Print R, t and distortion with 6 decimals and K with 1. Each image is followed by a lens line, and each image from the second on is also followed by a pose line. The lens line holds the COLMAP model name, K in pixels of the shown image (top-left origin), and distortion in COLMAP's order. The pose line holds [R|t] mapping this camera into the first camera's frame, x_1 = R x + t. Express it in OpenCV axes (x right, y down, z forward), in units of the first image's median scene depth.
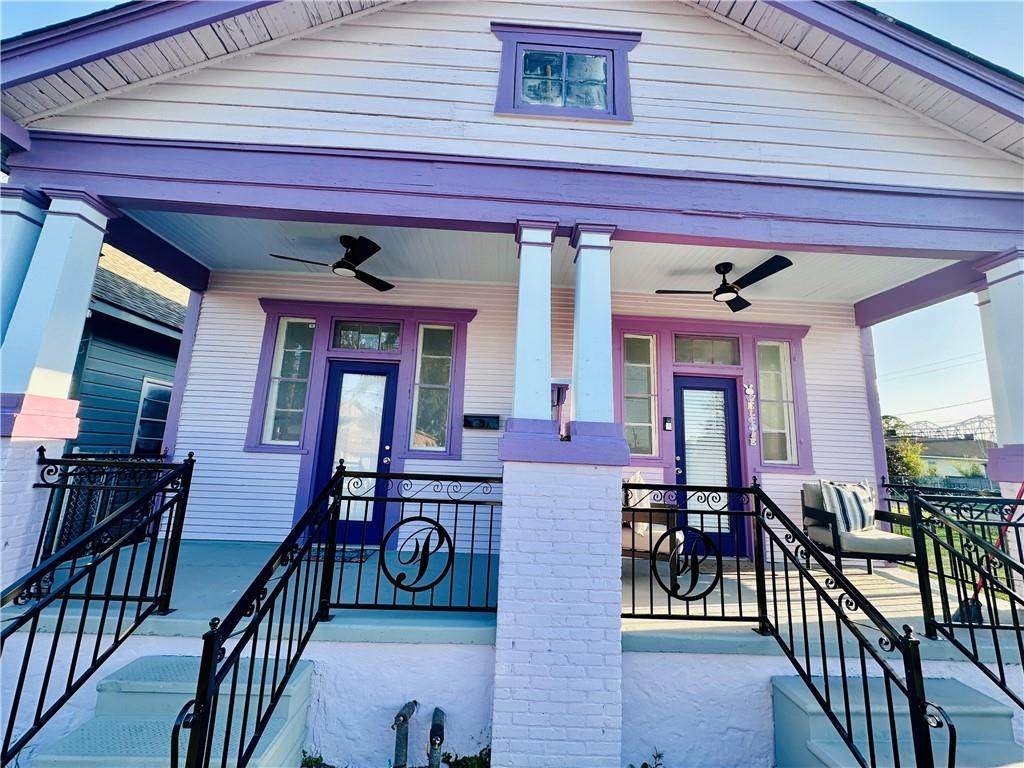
lens RADIAL K [[410.2, 0, 519.8], [0, 410.2, 386.9], [0, 0, 1]] dist [-0.001490, 0.000992]
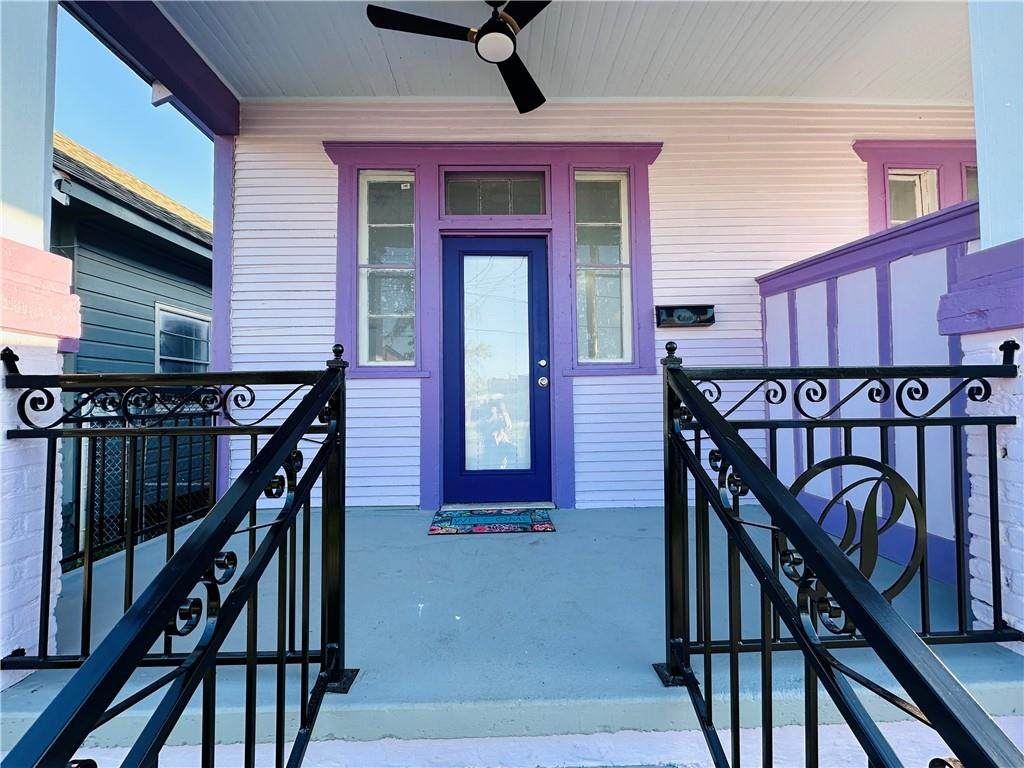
lens RADIAL K [[410.2, 0, 517.6], [0, 410.2, 385.8], [0, 0, 1]] dist [-0.001490, 0.000992]
pose [[0.998560, -0.053097, -0.007668, -0.361803], [0.053647, 0.989175, 0.136582, 0.091685], [0.000333, -0.136796, 0.990599, 0.328166]]
